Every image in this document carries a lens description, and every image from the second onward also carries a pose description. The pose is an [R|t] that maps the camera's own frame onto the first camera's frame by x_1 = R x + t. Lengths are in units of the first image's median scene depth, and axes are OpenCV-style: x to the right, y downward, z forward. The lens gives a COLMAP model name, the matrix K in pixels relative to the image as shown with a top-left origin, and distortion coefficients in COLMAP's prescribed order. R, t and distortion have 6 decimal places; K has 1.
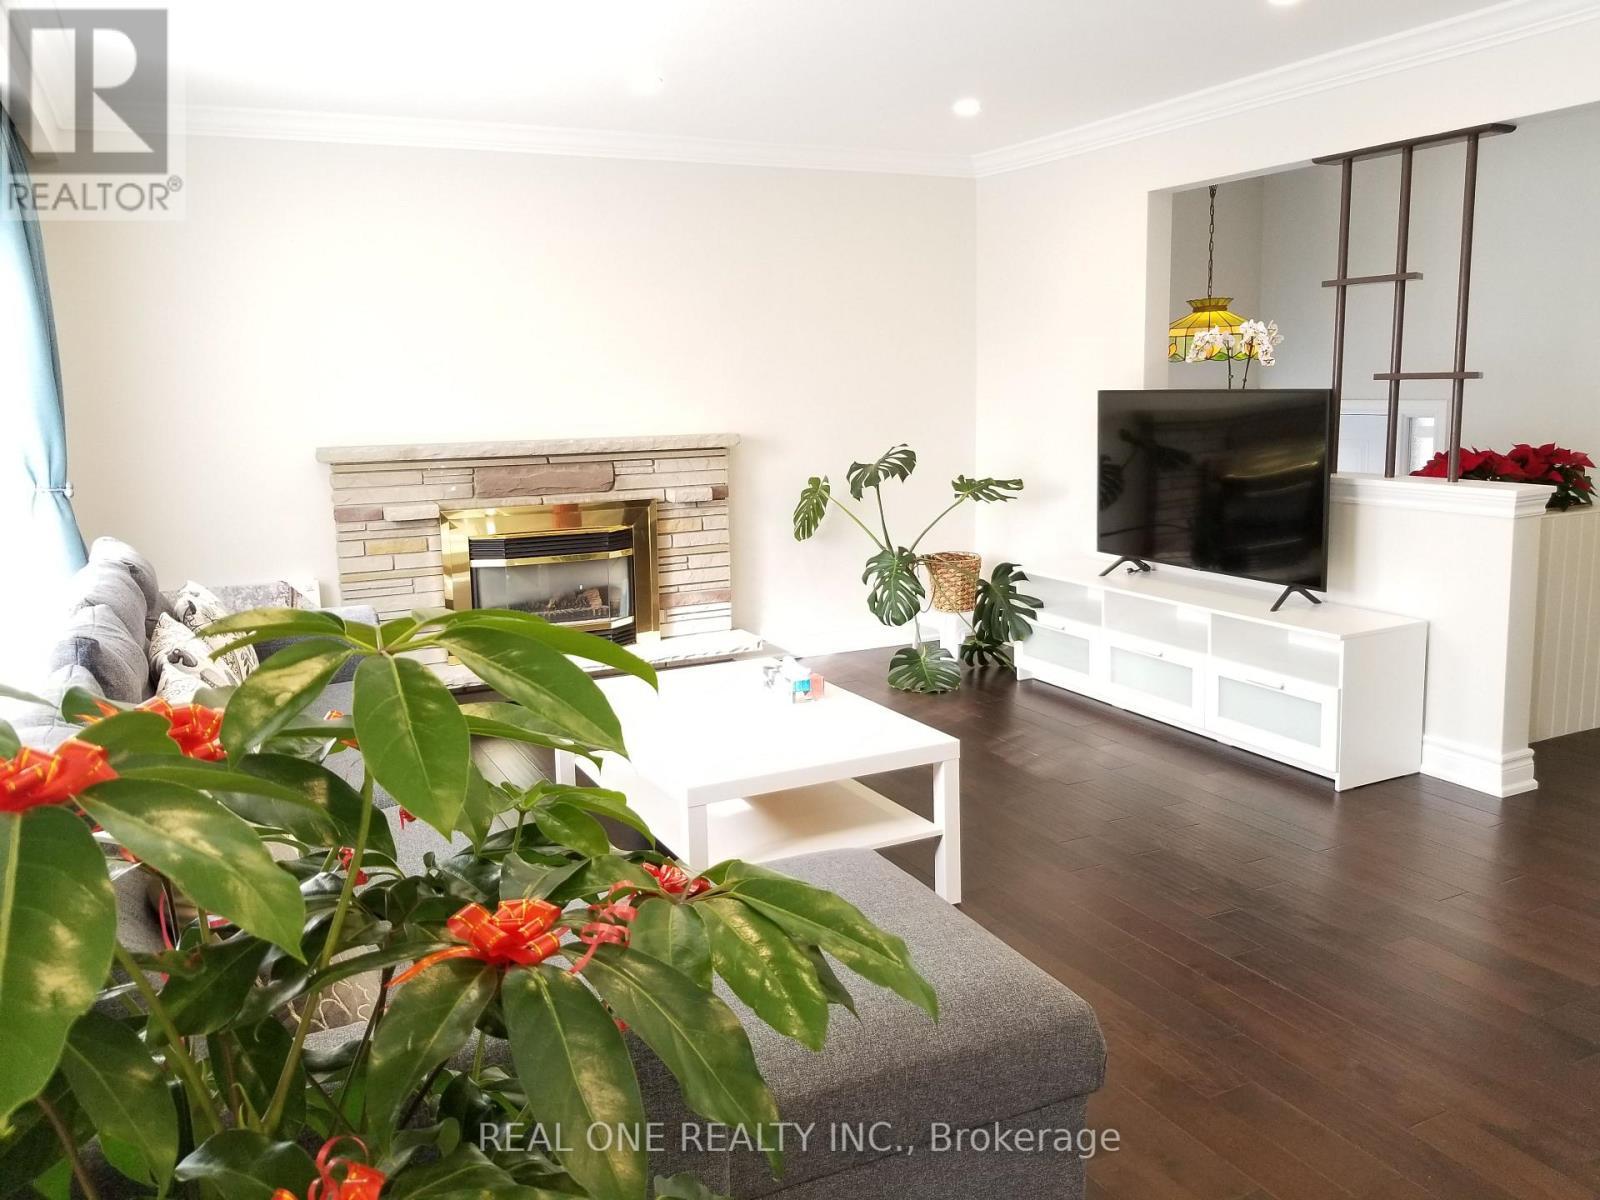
lens RADIAL K [[1241.1, 0, 775.2], [0, 1241.1, 561.8], [0, 0, 1]] dist [0.127340, -0.239679]
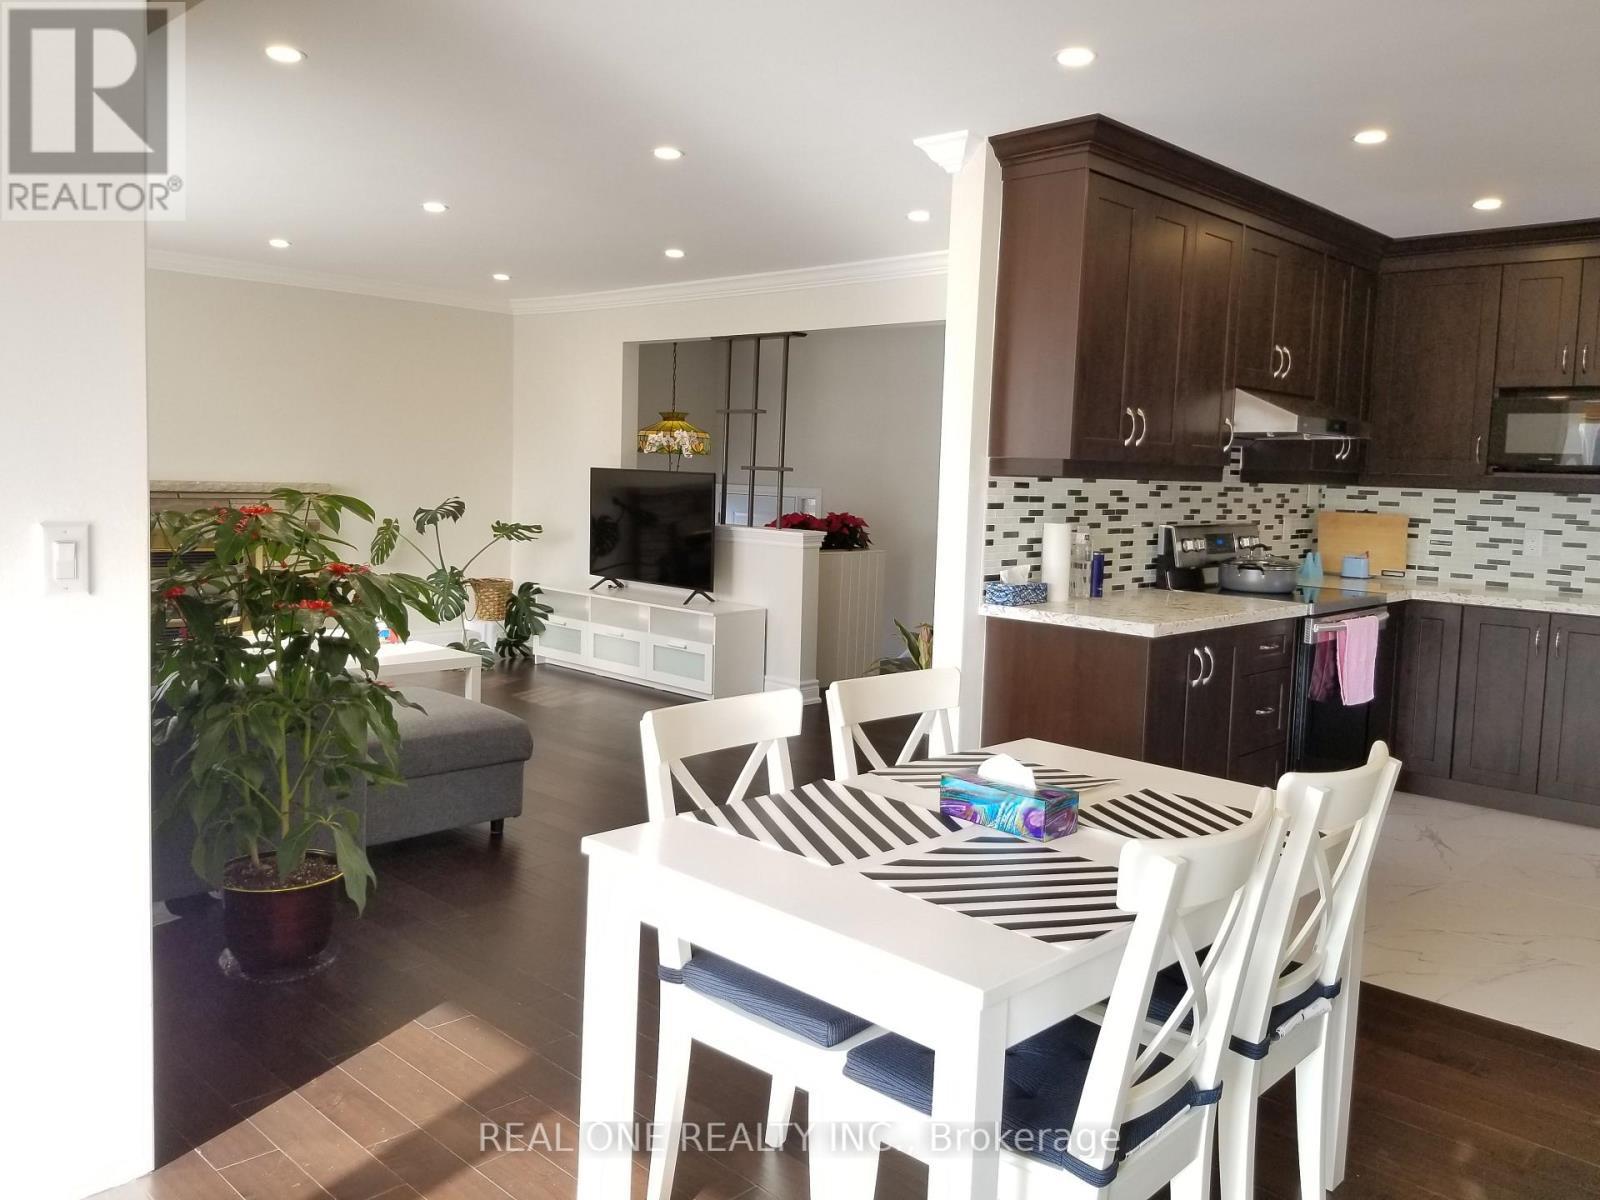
lens RADIAL K [[1245.8, 0, 823.4], [0, 1245.8, 552.7], [0, 0, 1]] dist [0.077682, -0.095235]
pose [[0.927658, 0.028201, 0.372365, -0.040412], [-0.001135, 0.997353, -0.072707, 0.074873], [-0.373430, 0.067024, 0.925234, -0.493325]]
